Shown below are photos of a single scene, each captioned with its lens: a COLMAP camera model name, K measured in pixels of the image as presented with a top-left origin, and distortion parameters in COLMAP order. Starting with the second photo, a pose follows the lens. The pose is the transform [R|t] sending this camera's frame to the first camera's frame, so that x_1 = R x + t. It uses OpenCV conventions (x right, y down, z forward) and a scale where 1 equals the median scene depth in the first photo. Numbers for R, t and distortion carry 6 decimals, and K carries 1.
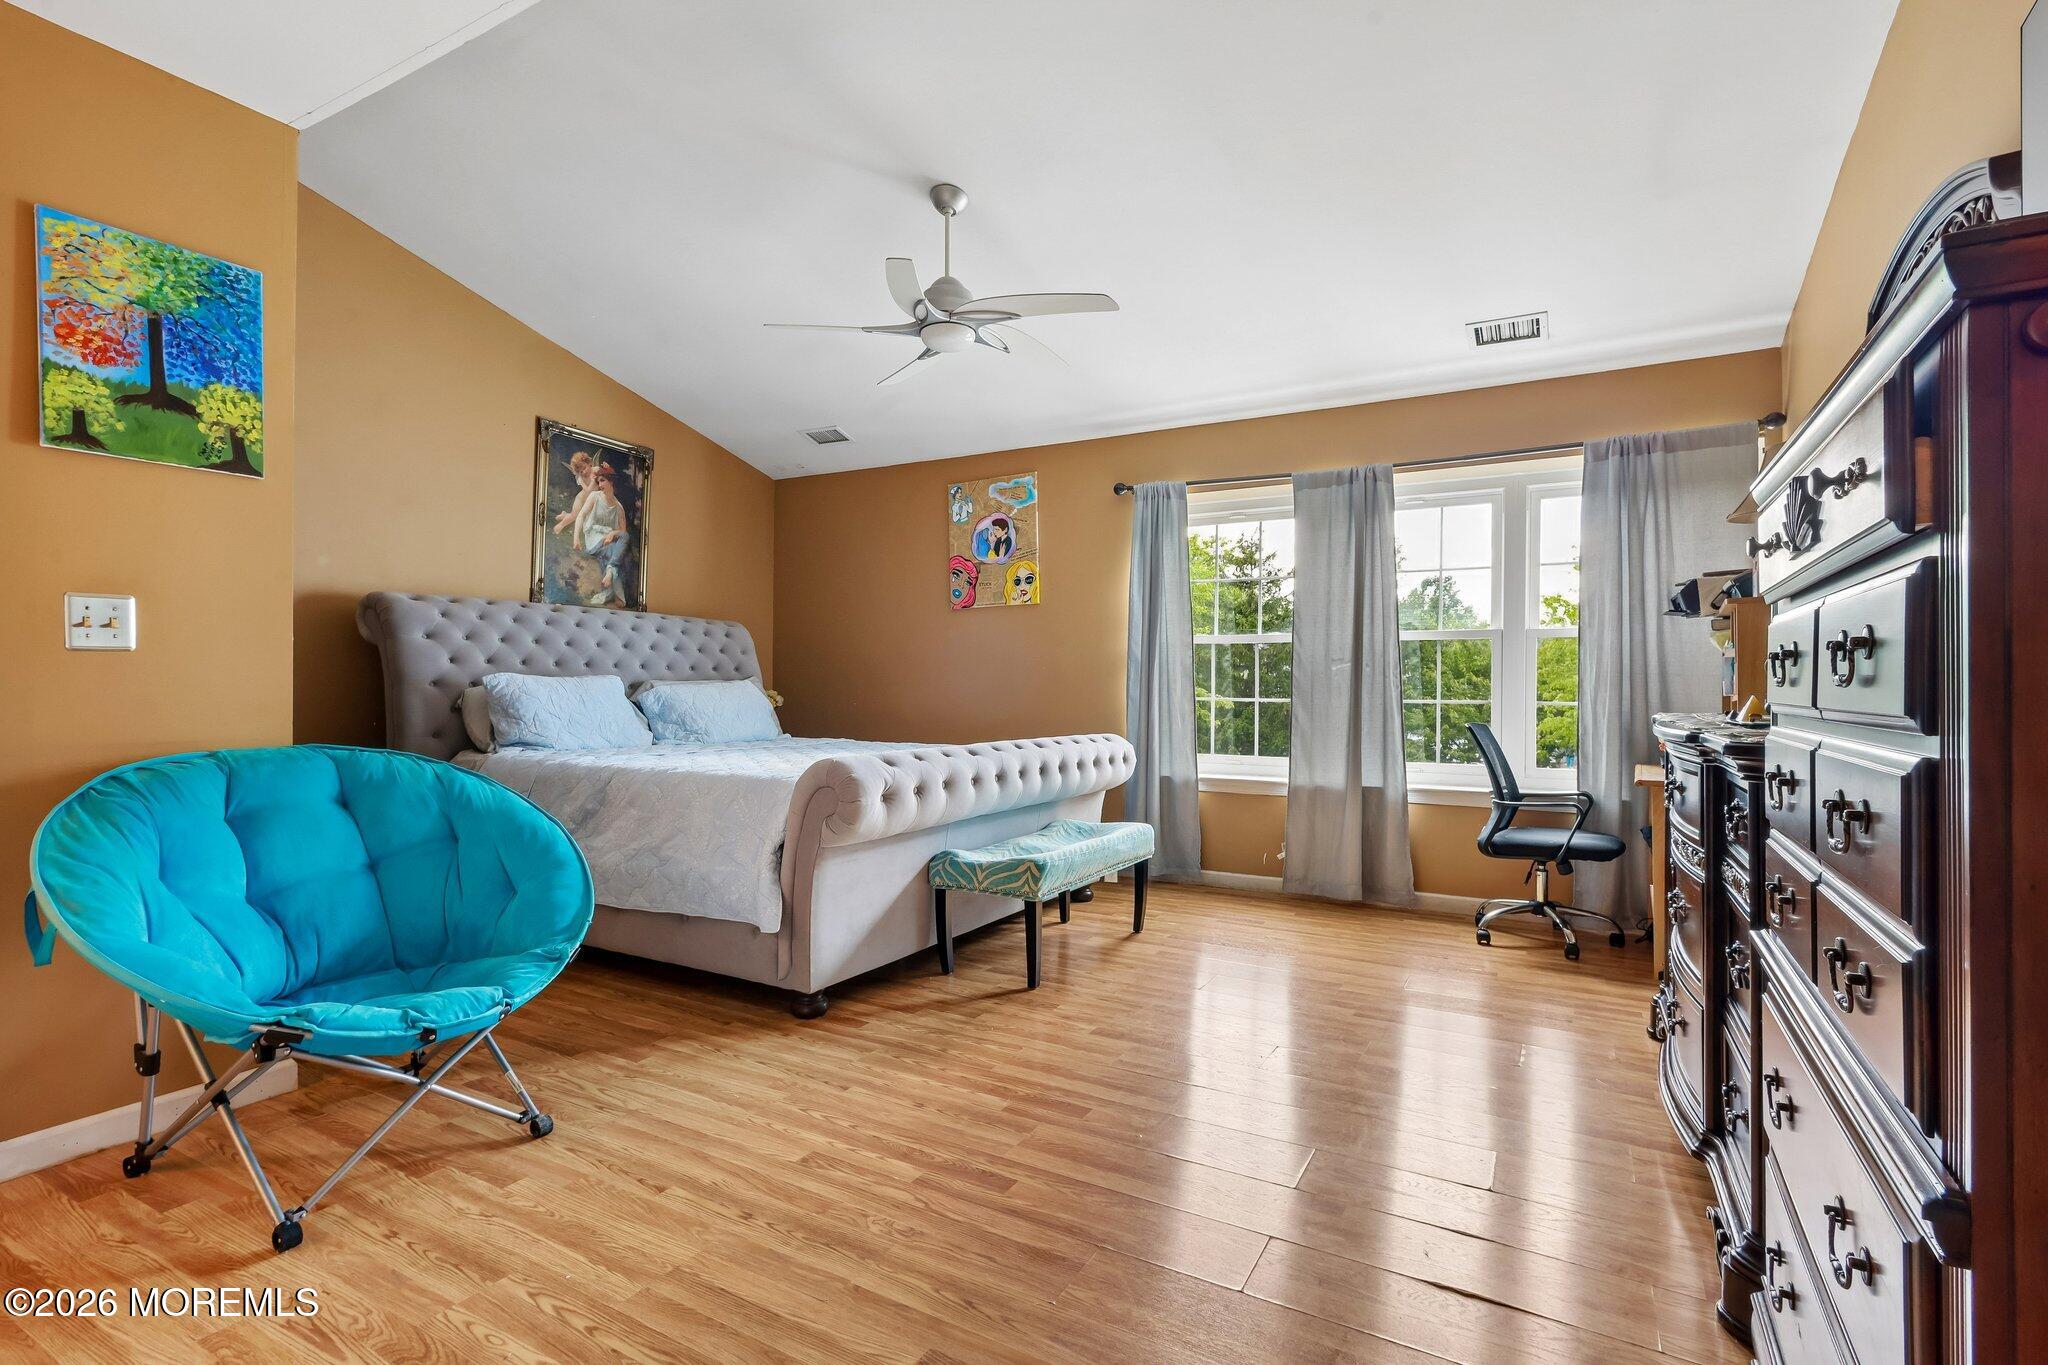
lens RADIAL K [[966.7, 0, 1026.4], [0, 966.7, 683.9], [0, 0, 1]] dist [-0.004088, -0.000279]
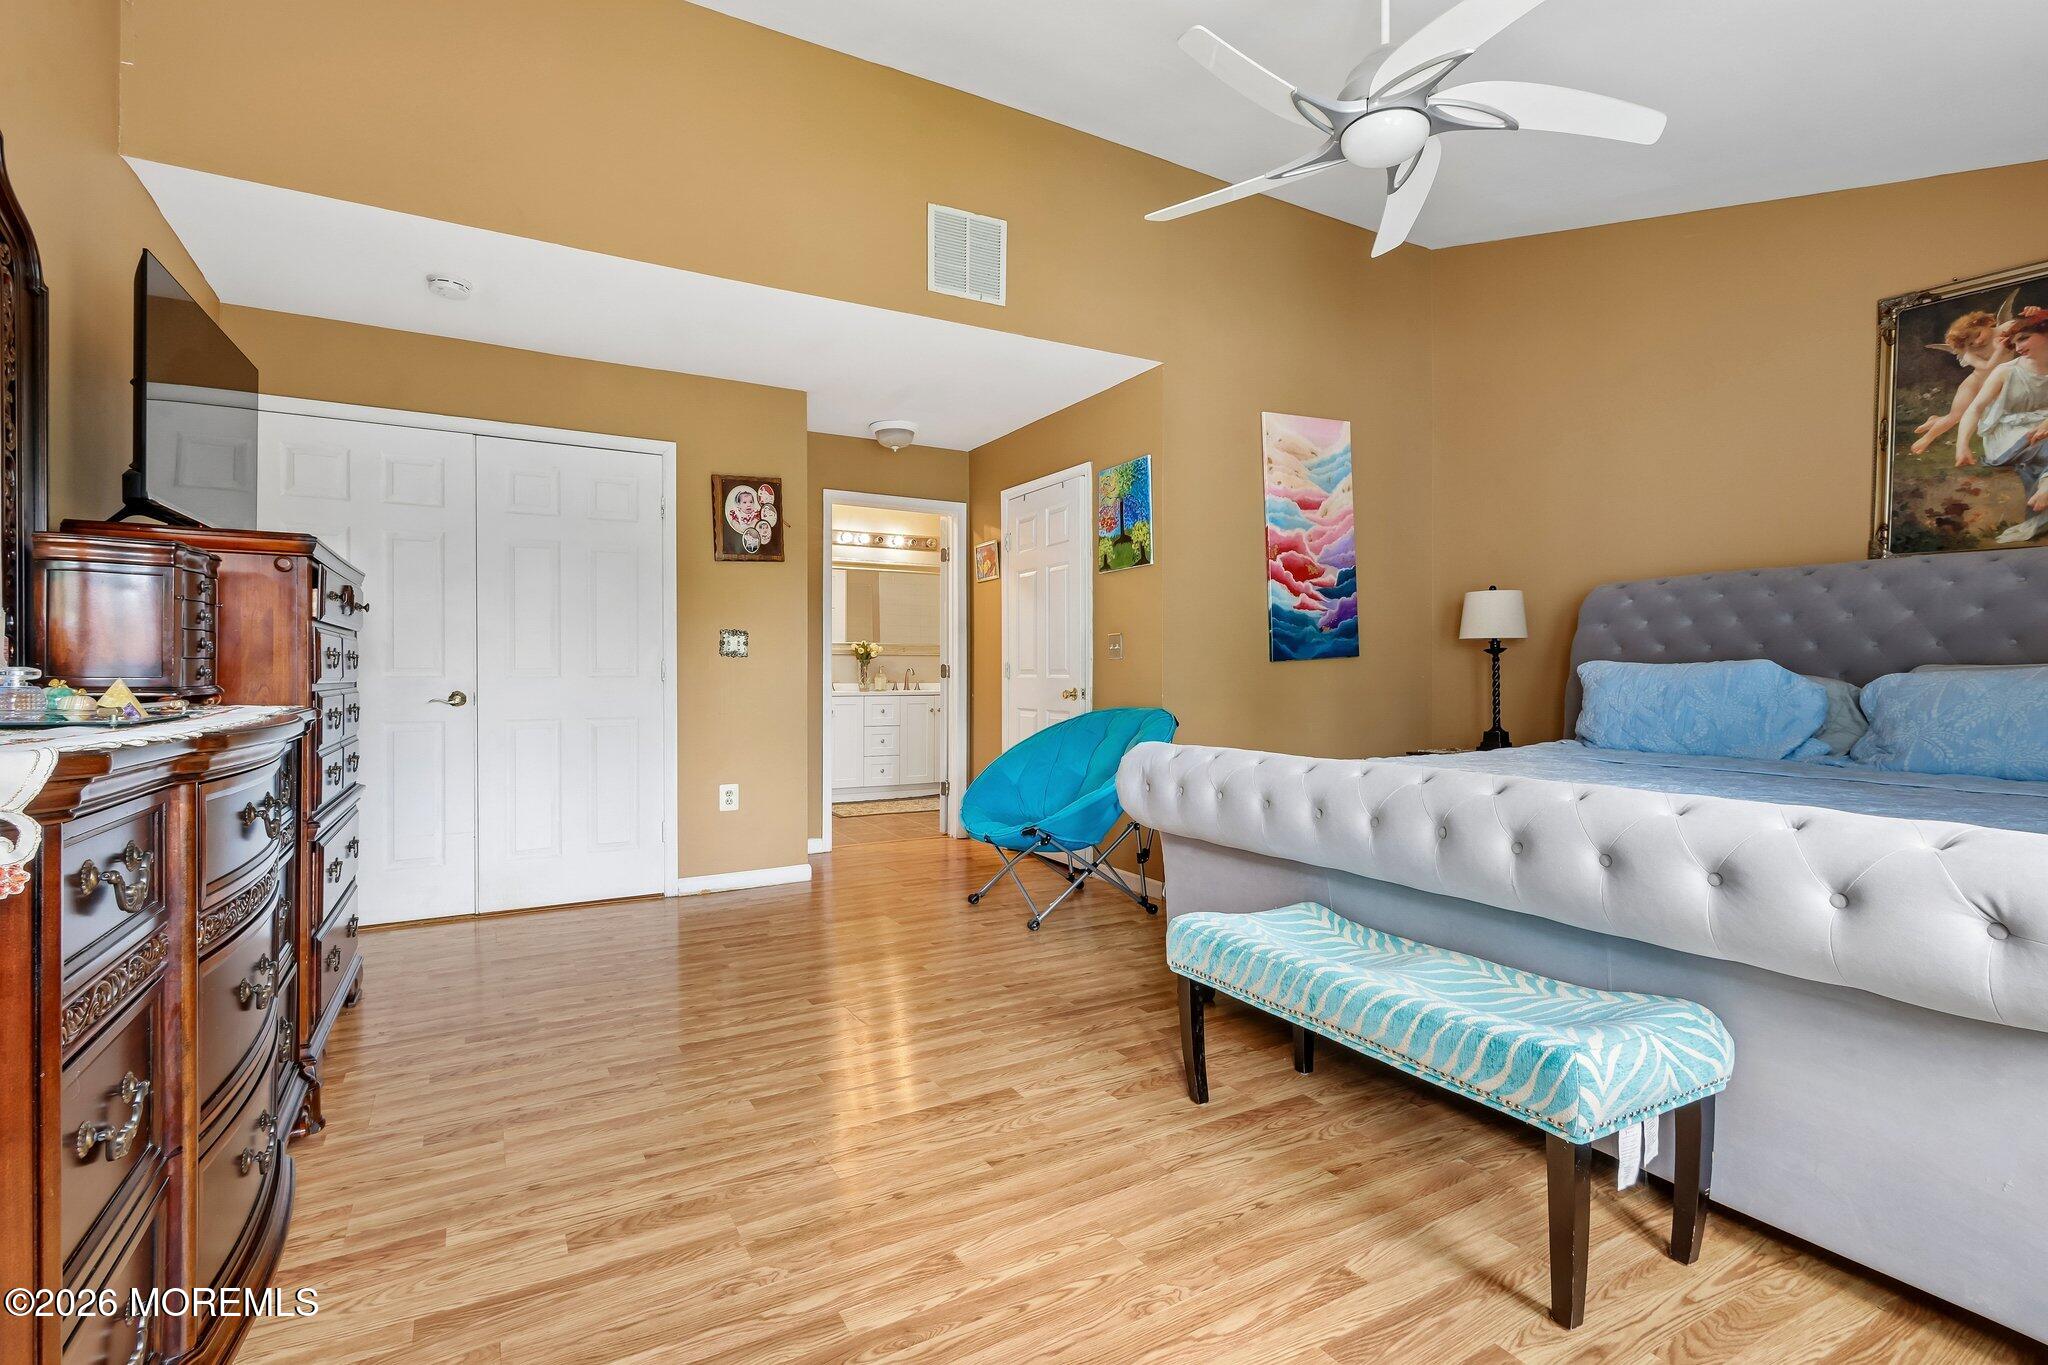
lens RADIAL K [[966.7, 0, 1016.4], [0, 966.7, 680.4], [0, 0, 1]] dist [-0.004088, -0.000279]
pose [[-0.523634, -0.005301, -0.851927, 0.911698], [-0.001343, 0.999985, -0.005397, 0.022524], [0.851942, -0.001682, -0.523633, 1.708951]]
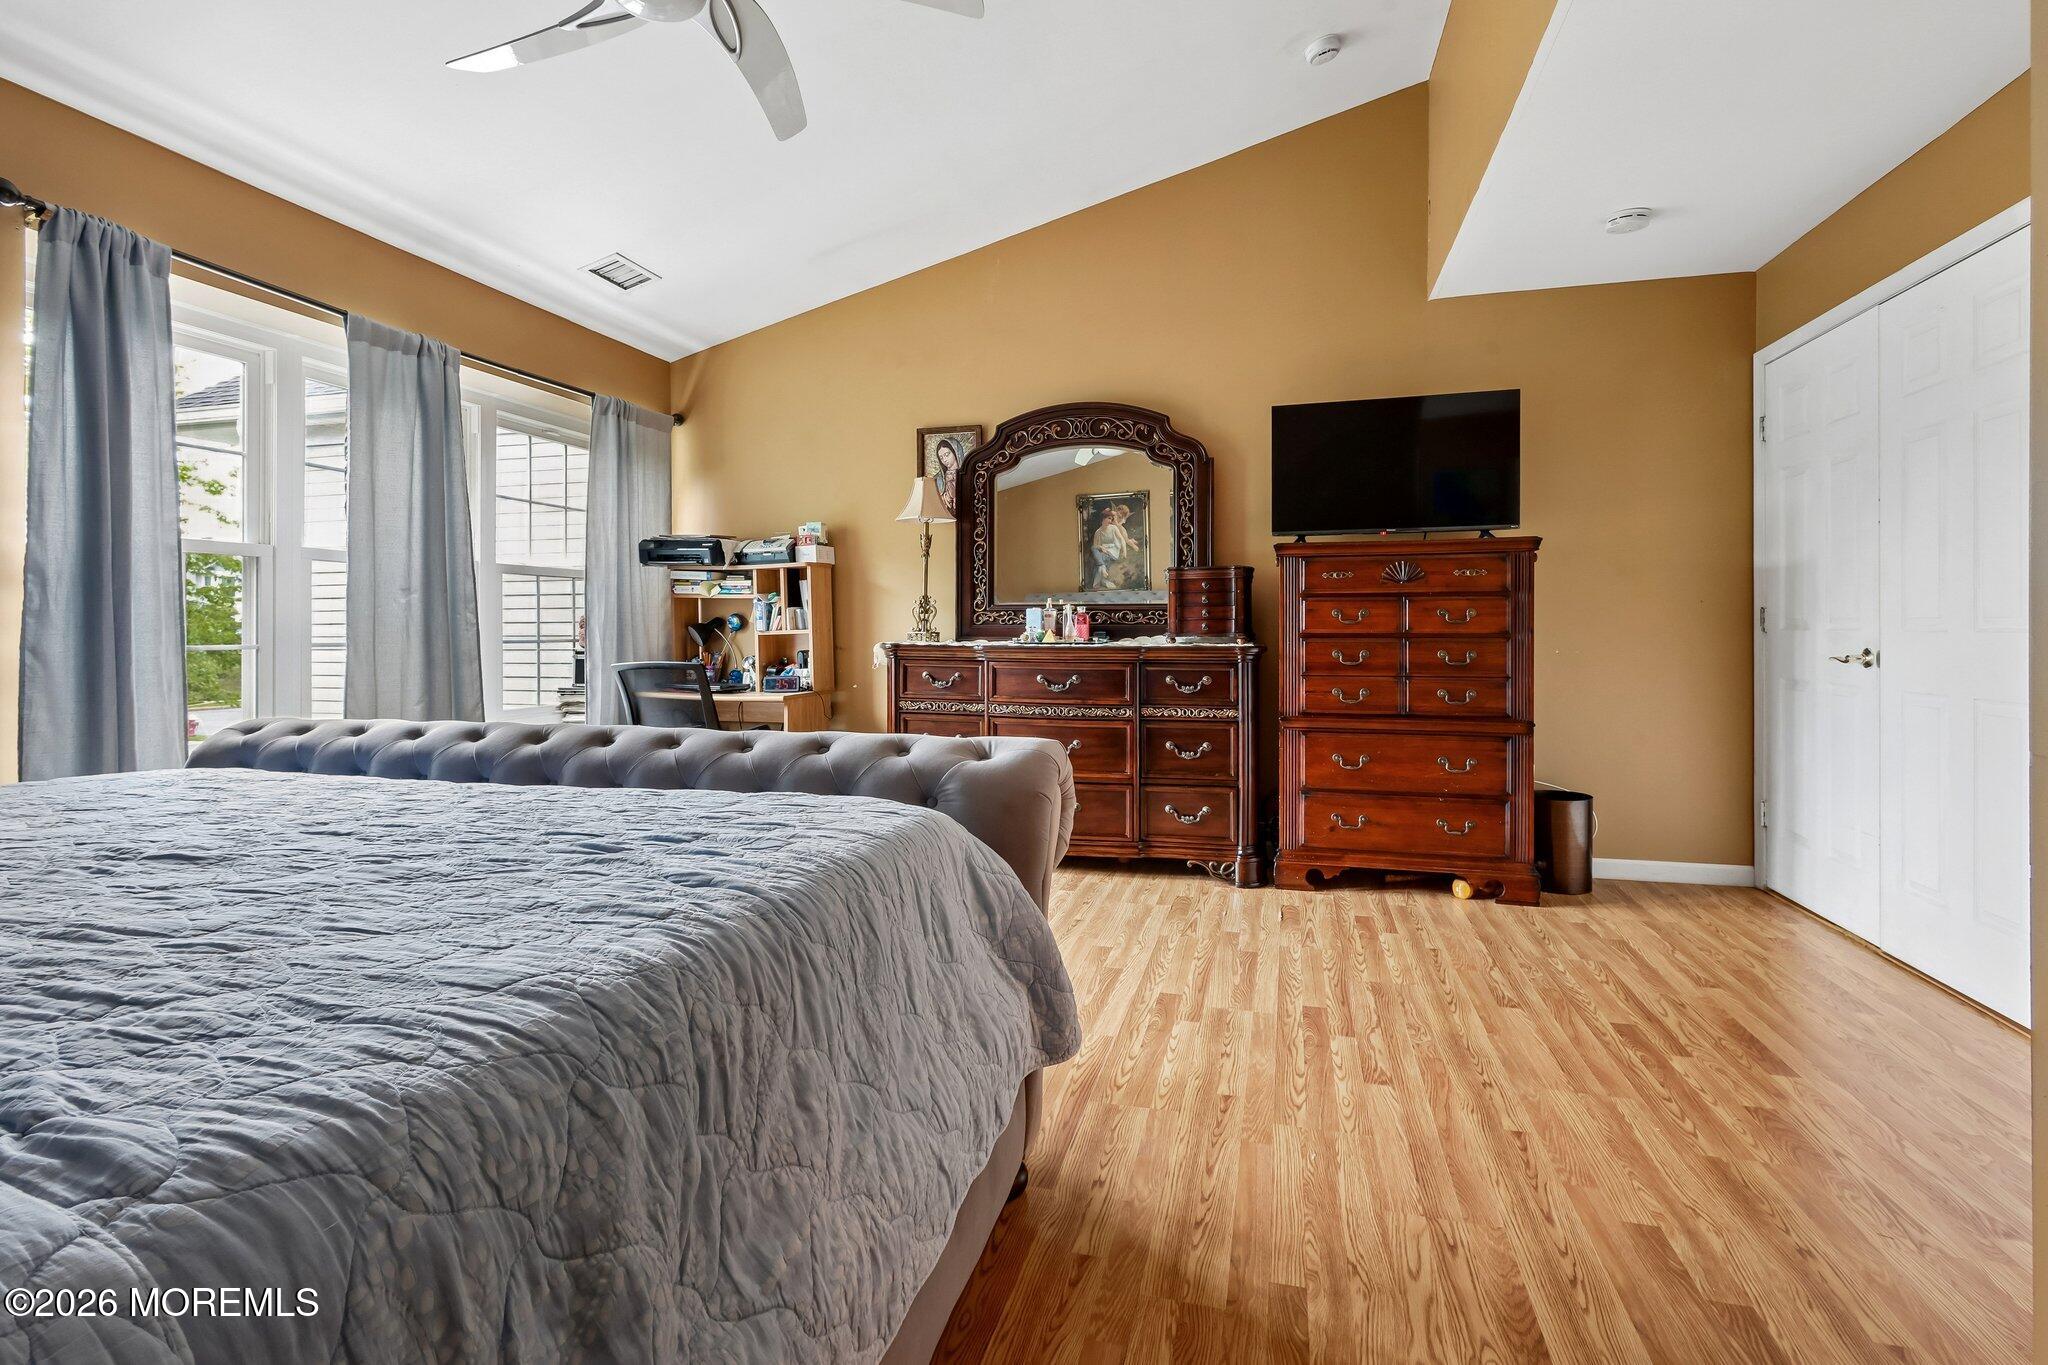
lens RADIAL K [[966.7, 0, 1018.9], [0, 966.7, 634.0], [0, 0, 1]] dist [-0.004088, -0.000279]
pose [[-0.228204, -0.013627, 0.973518, -0.989380], [-0.000027, 0.999902, 0.013990, -0.003197], [-0.973613, 0.003166, -0.228182, 1.398283]]
